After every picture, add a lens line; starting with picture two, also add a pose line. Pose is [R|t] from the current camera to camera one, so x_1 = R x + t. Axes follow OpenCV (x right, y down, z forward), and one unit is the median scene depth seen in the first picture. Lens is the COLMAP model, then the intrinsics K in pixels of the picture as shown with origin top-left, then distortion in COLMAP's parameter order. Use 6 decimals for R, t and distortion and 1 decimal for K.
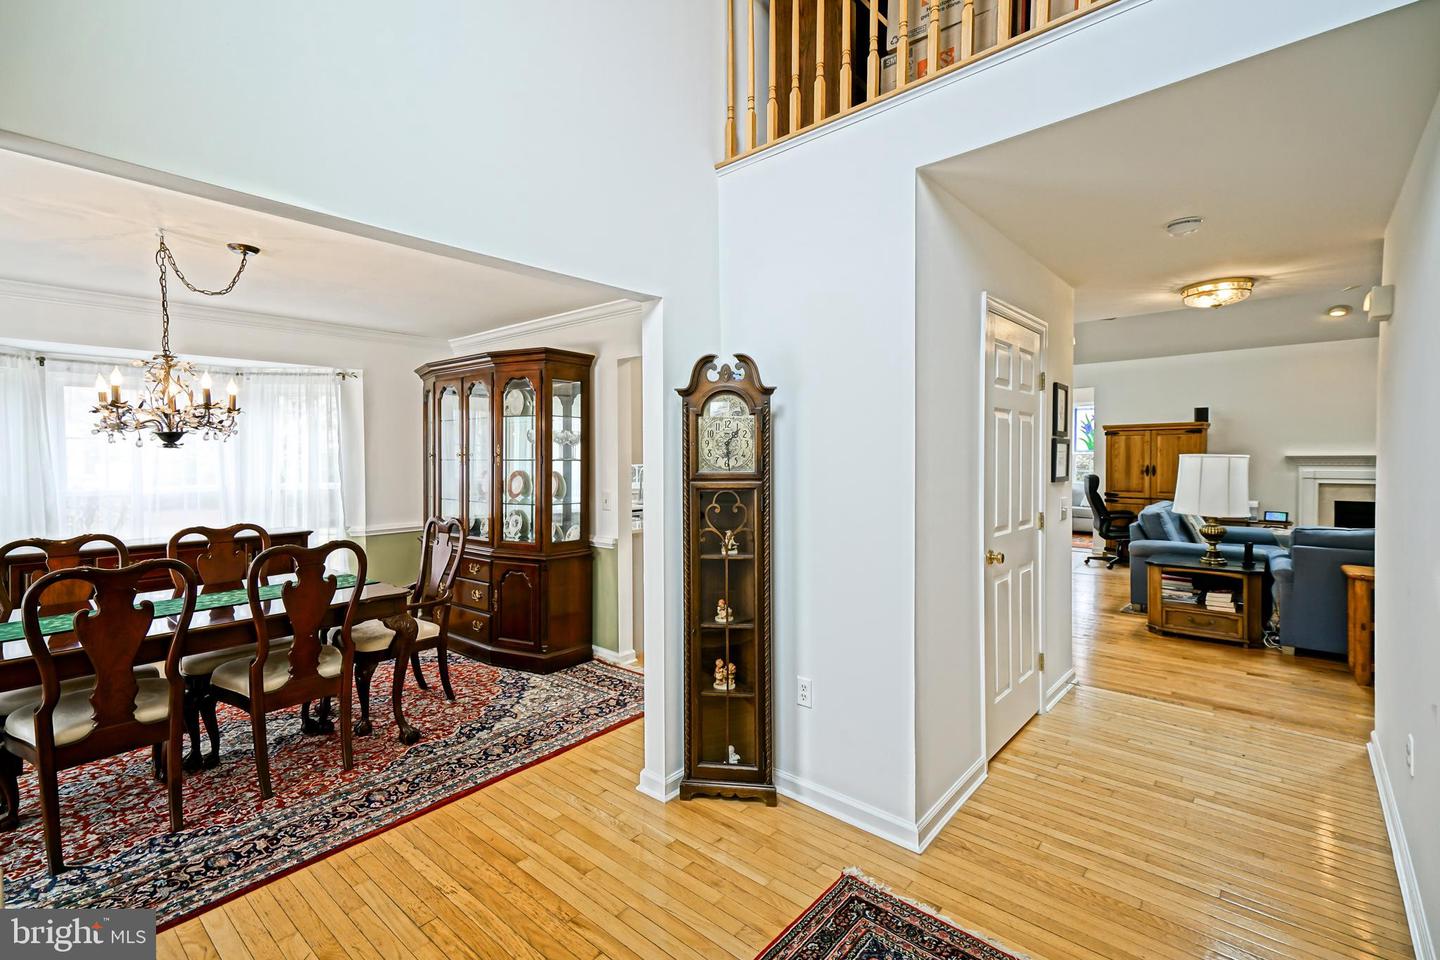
lens RADIAL K [[647.9, 0, 732.3], [0, 647.9, 467.6], [0, 0, 1]] dist [0.035200, -0.000731]
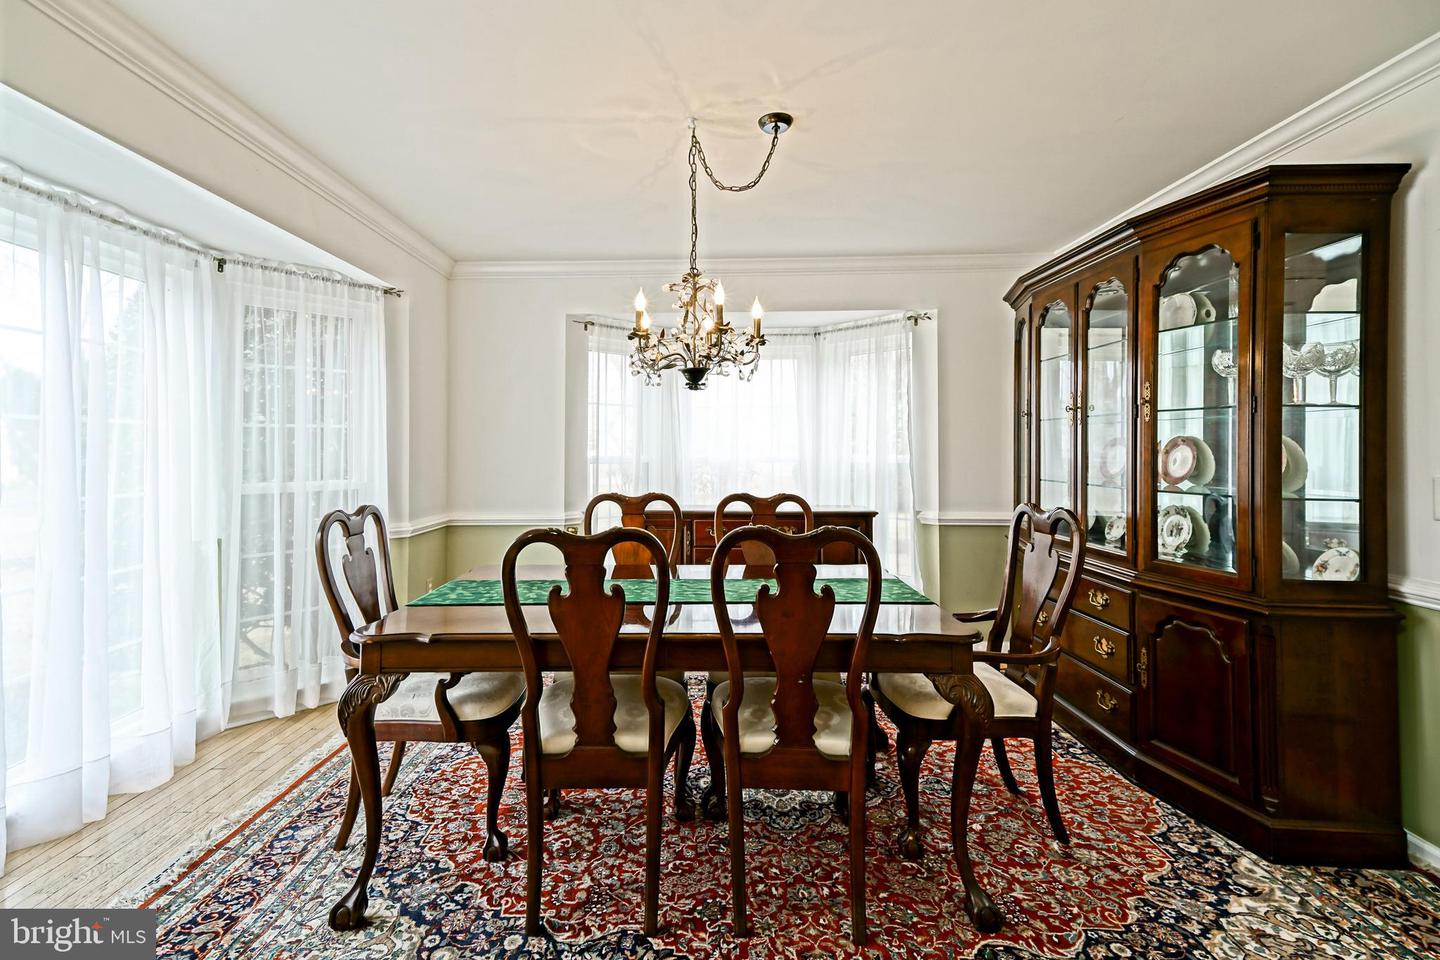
lens RADIAL K [[647.9, 0, 703.3], [0, 647.9, 437.3], [0, 0, 1]] dist [0.035200, -0.000731]
pose [[0.622962, -0.009915, -0.782189, -0.159209], [-0.020768, 0.999358, -0.029208, 0.035116], [0.781976, 0.034440, 0.622356, 0.363373]]
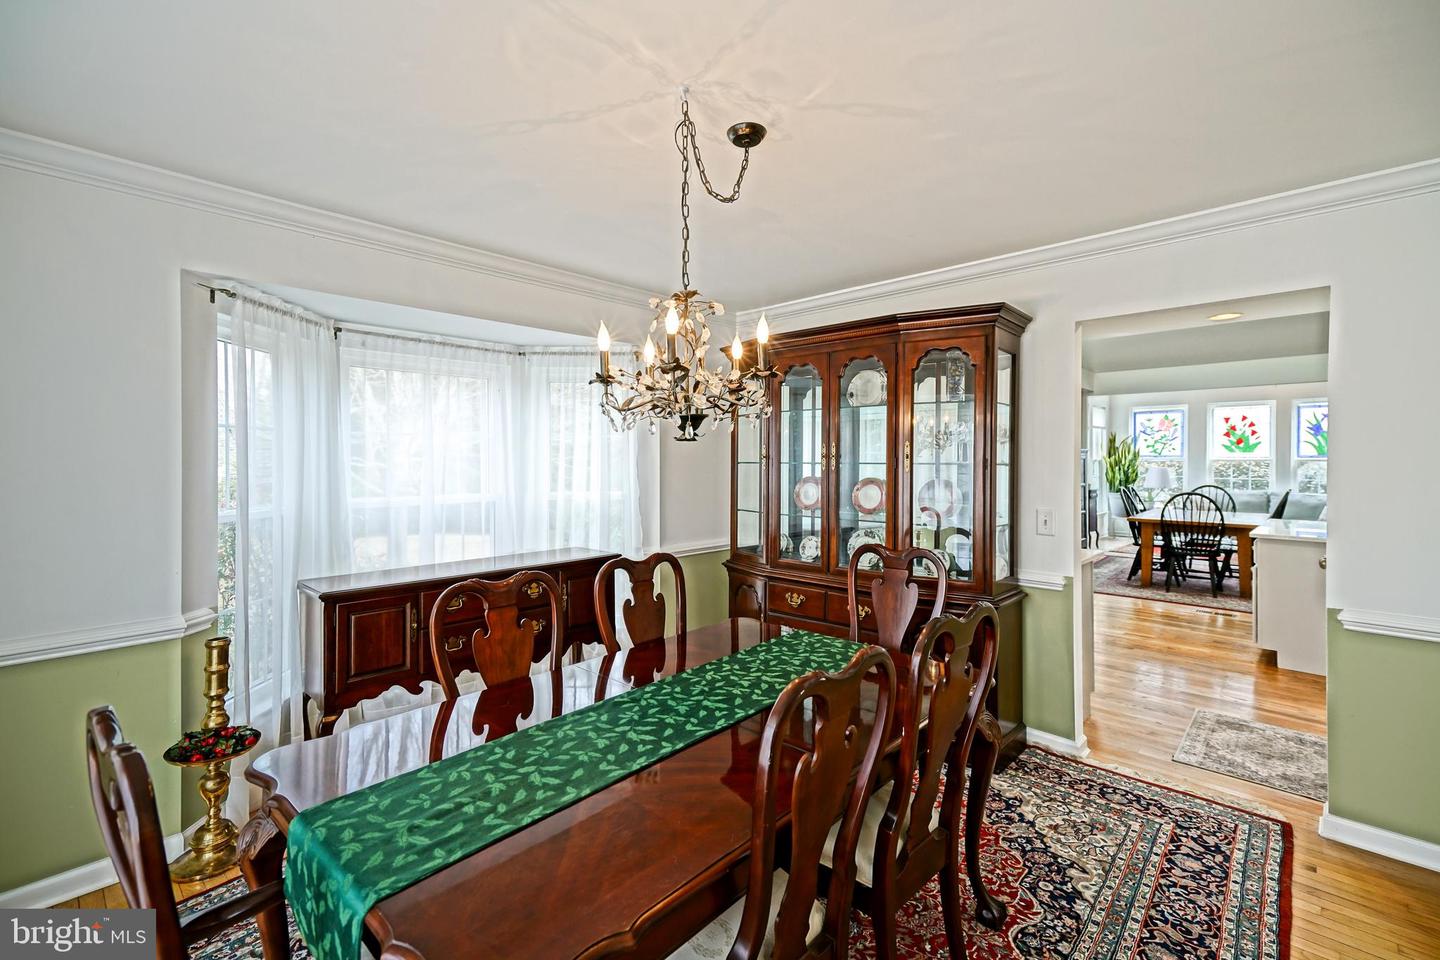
lens RADIAL K [[647.9, 0, 693.6], [0, 647.9, 462.8], [0, 0, 1]] dist [0.035200, -0.000731]
pose [[0.997989, 0.003778, -0.063281, -0.555733], [-0.004792, 0.999862, -0.015876, -0.000246], [0.063212, 0.016147, 0.997869, 0.272435]]
